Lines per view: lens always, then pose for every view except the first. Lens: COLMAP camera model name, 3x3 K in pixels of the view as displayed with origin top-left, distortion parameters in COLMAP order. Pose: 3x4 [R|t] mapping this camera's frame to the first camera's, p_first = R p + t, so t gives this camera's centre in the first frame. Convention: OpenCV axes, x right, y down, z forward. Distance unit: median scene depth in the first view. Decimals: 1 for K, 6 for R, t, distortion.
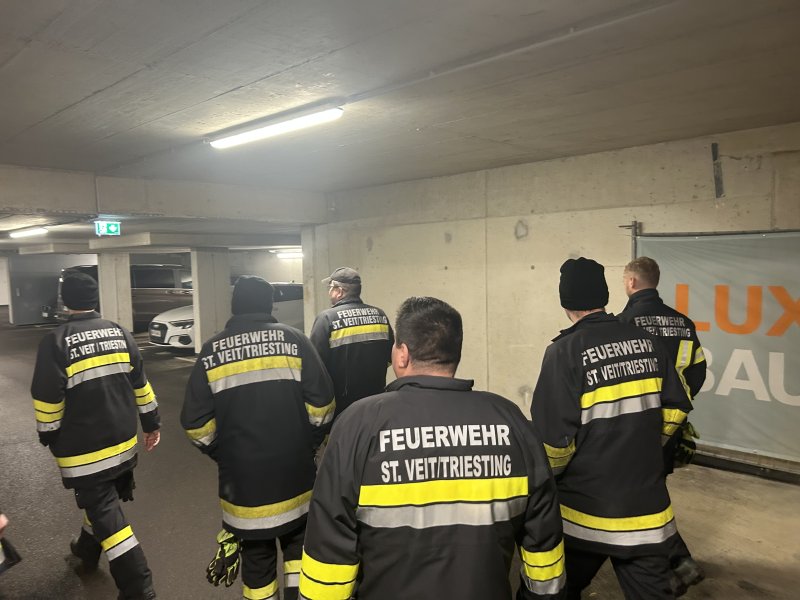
lens RADIAL K [[628.0, 0, 407.0], [0, 628.0, 295.9], [0, 0, 1]] dist [0.056981, -0.030397]
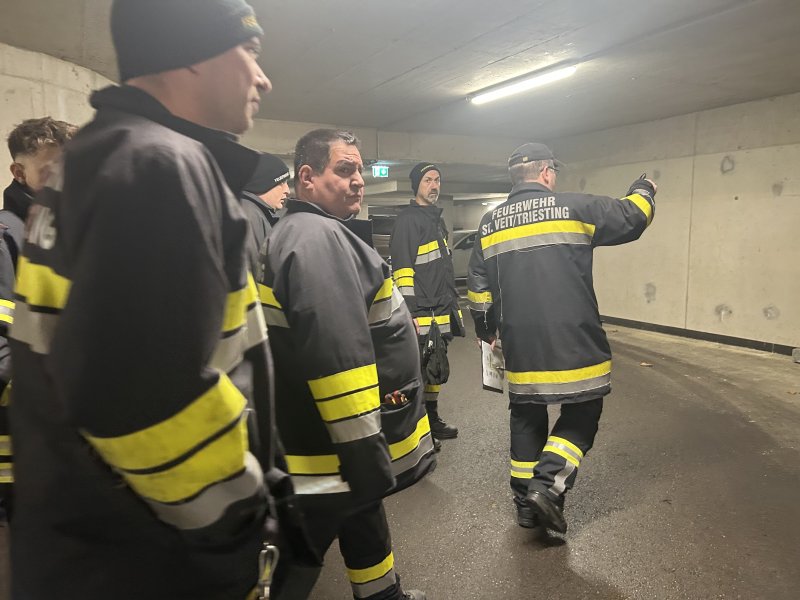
lens RADIAL K [[628.0, 0, 400.3], [0, 628.0, 296.7], [0, 0, 1]] dist [0.056981, -0.030397]
pose [[0.947358, 0.051714, -0.315973, -0.000707], [-0.033584, 0.997476, 0.062561, 0.079756], [0.318411, -0.048656, 0.946703, -0.280672]]
